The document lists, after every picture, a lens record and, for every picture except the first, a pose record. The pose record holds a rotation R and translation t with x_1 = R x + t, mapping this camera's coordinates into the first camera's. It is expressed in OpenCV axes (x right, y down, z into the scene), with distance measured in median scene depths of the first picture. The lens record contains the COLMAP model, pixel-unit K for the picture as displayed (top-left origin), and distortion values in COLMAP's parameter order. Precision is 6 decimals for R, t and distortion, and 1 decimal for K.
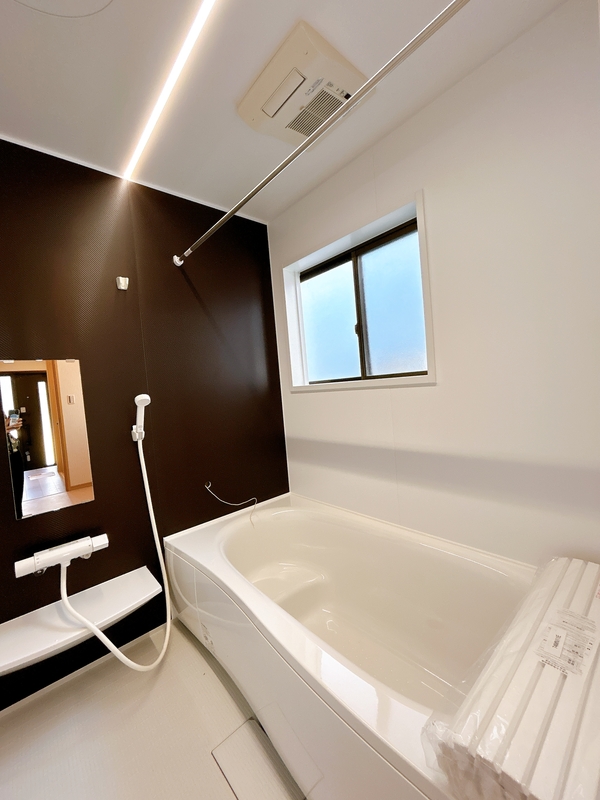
lens RADIAL K [[324.5, 0, 300.0], [0, 324.5, 400.0], [0, 0, 1]] dist [0.002191, 0.000114]
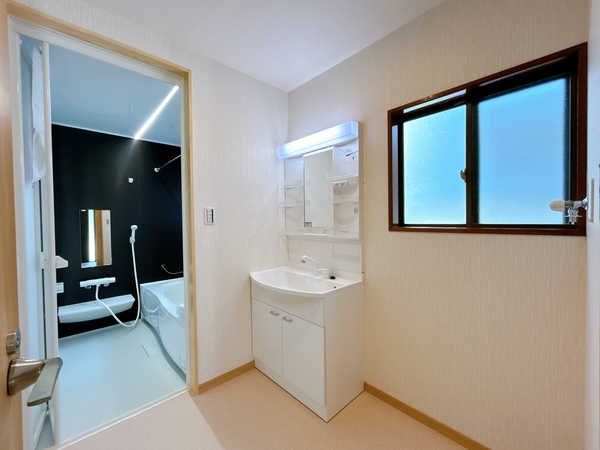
lens RADIAL K [[252.4, 0, 300.0], [0, 252.4, 225.0], [0, 0, 1]] dist [-0.002355, -0.000178]
pose [[0.996927, 0.070204, 0.034766, 0.741361], [-0.069338, 0.997267, -0.025528, -0.056070], [-0.036463, 0.023039, 0.999069, -1.025635]]
